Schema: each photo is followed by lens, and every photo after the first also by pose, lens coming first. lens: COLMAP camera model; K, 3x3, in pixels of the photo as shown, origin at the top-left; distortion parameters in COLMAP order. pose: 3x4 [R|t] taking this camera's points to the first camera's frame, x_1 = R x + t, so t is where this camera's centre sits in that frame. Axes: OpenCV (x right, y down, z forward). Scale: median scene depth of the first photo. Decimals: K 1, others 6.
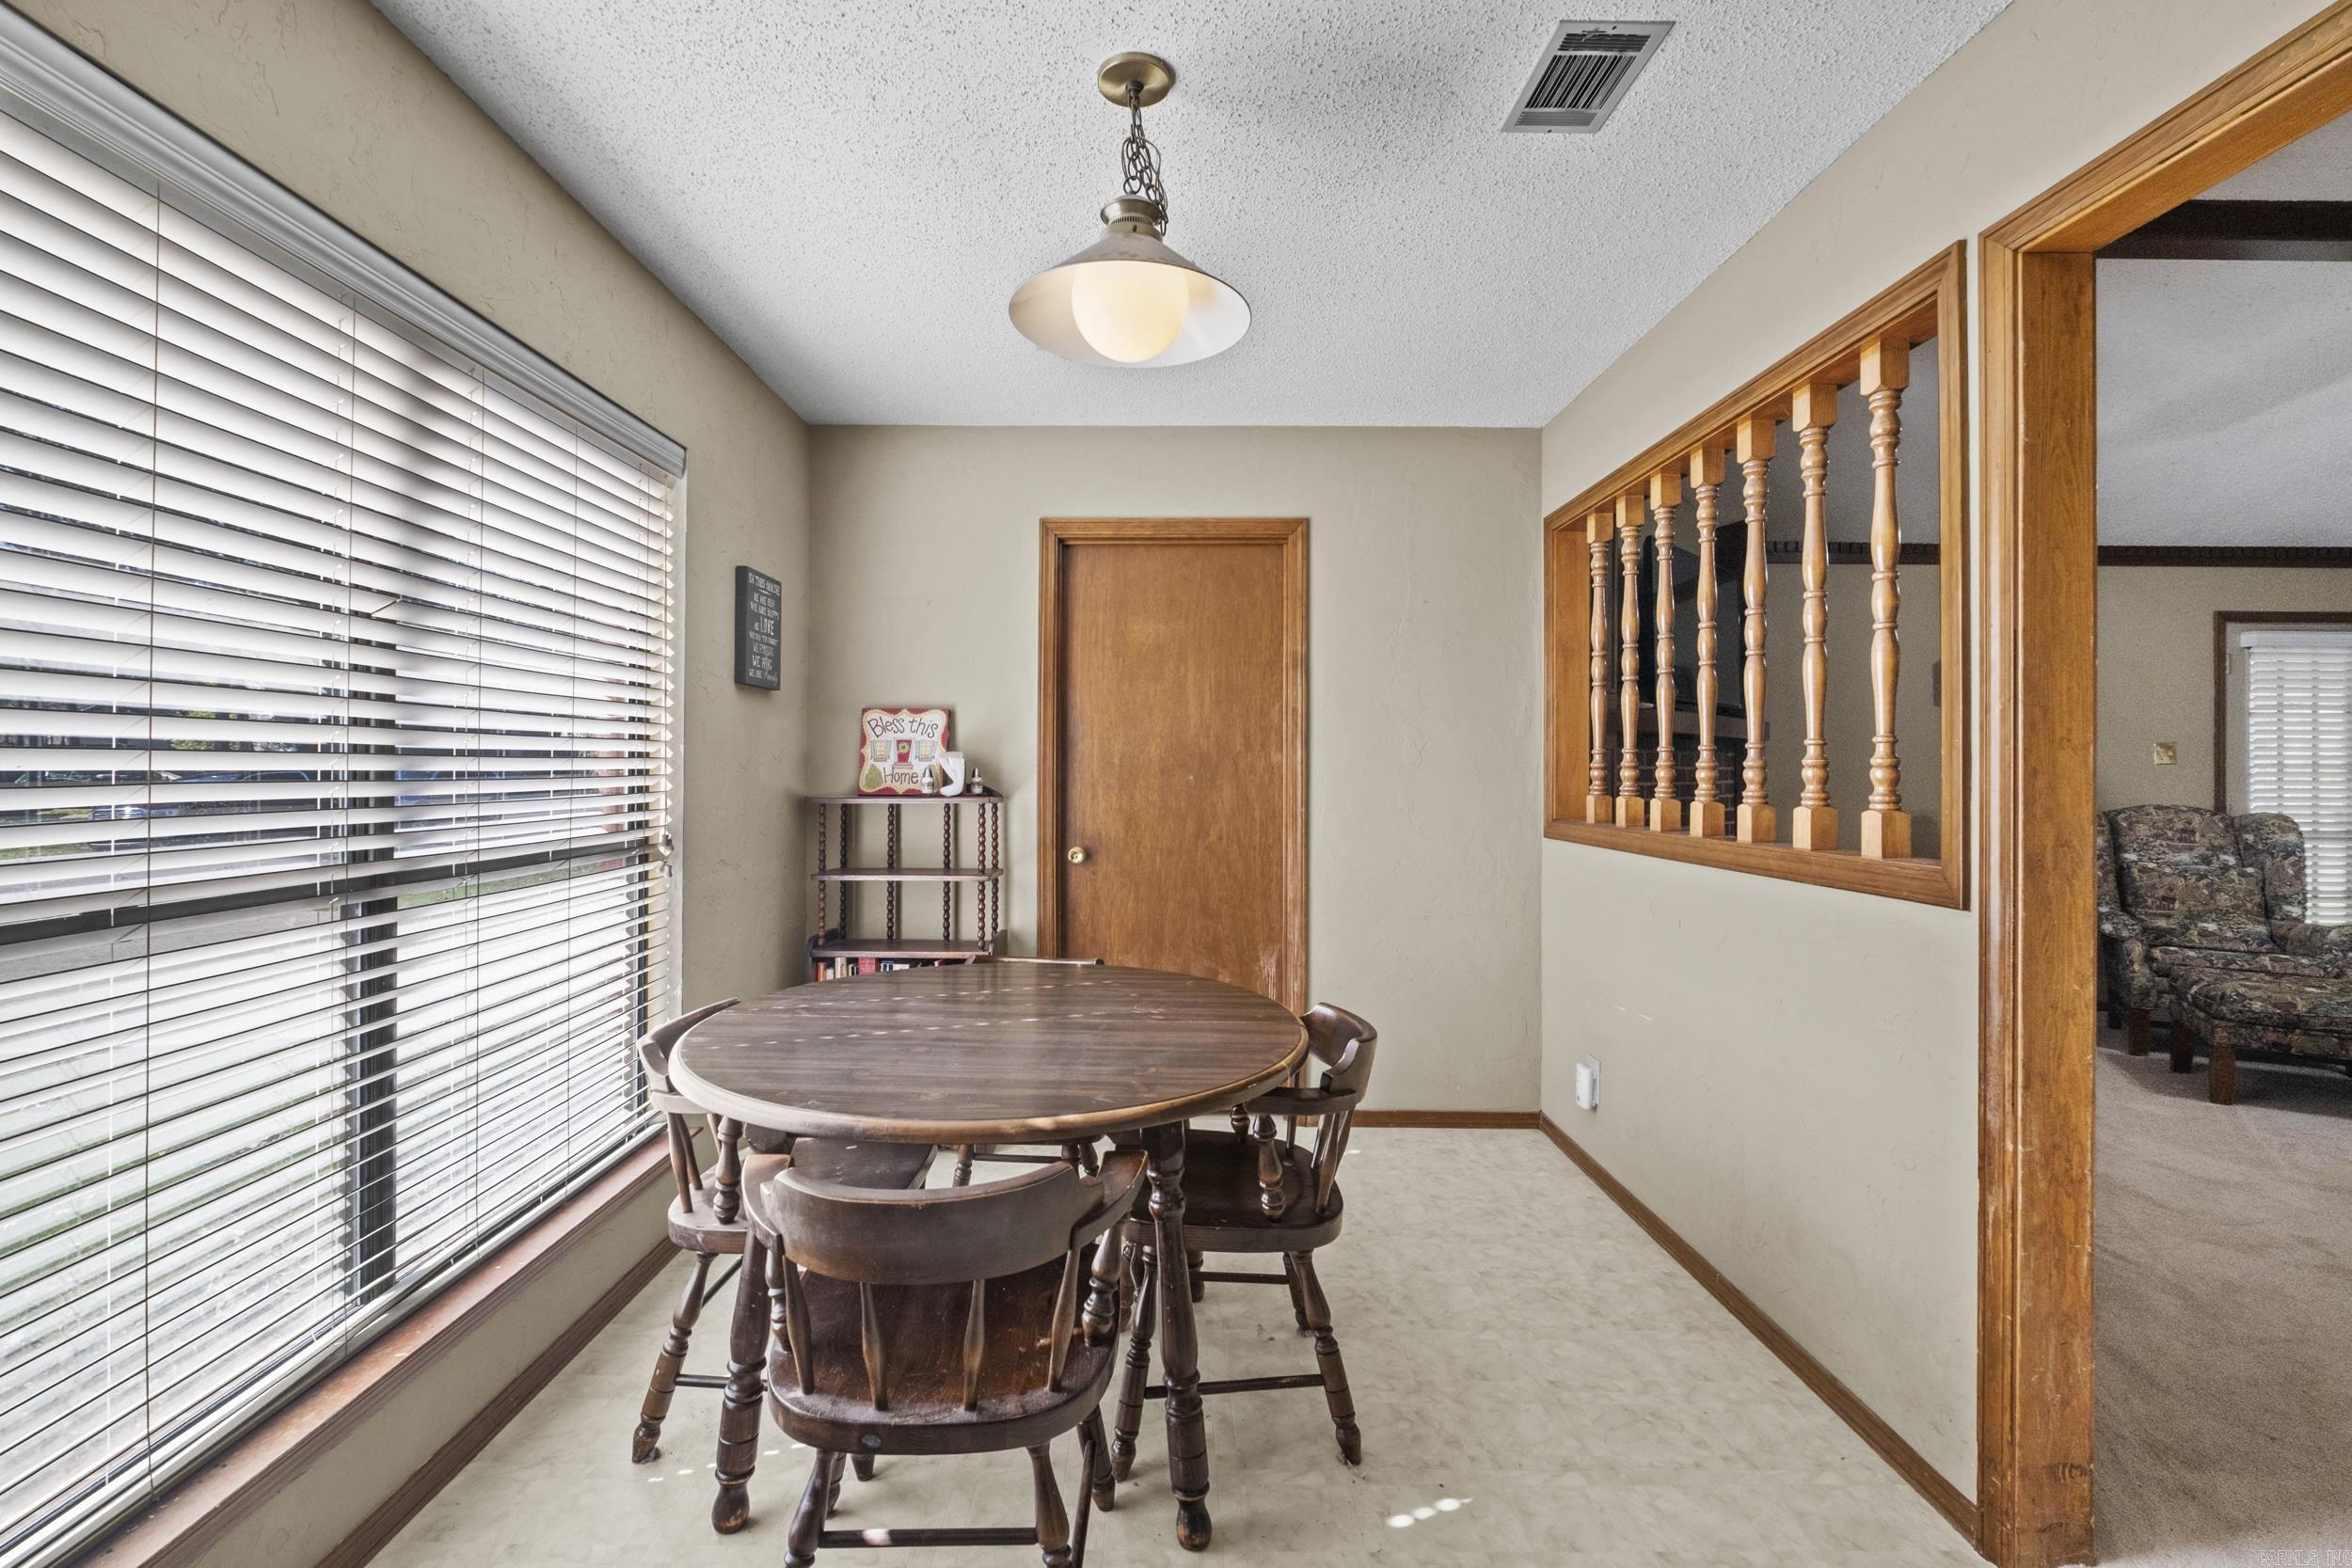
lens RADIAL K [[1027.4, 0, 1163.3], [0, 1027.4, 780.9], [0, 0, 1]] dist [-0.005222, 0.000195]
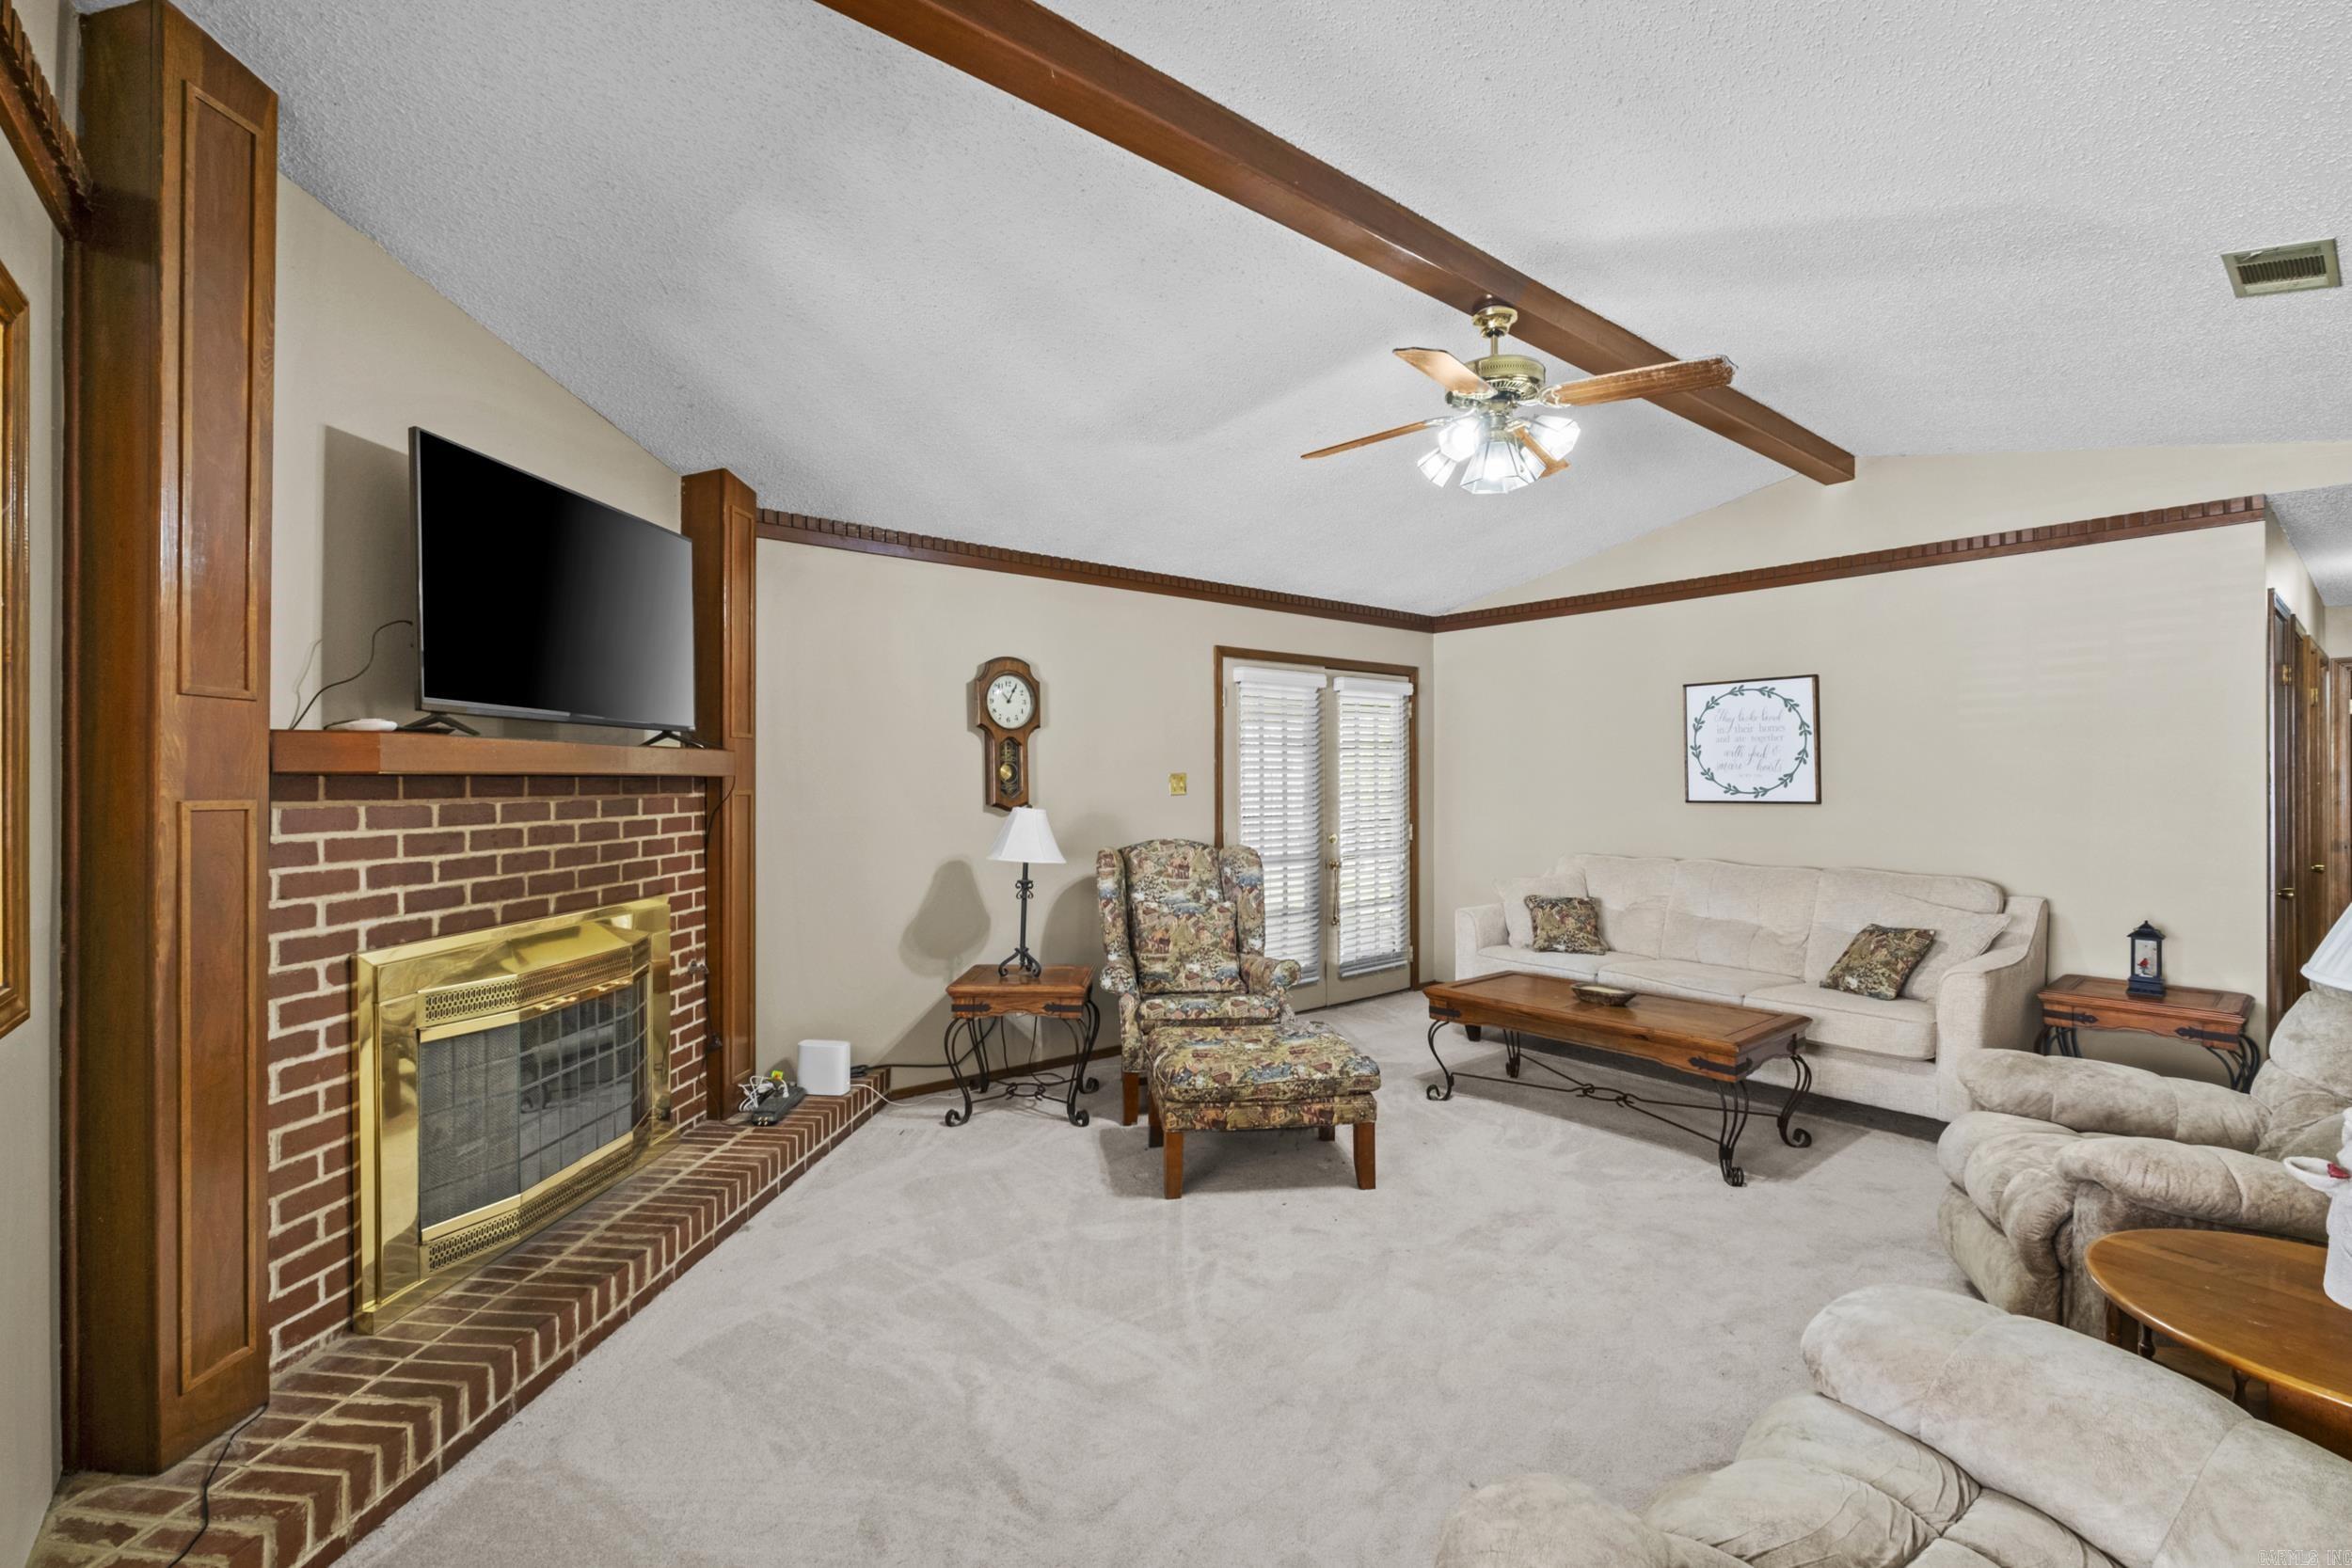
lens RADIAL K [[1027.4, 0, 1178.1], [0, 1027.4, 773.6], [0, 0, 1]] dist [-0.005222, 0.000195]
pose [[0.774697, -0.004638, 0.632315, 0.388690], [0.005740, 0.999983, 0.000303, -0.041722], [-0.632306, 0.003394, 0.774711, 0.248374]]
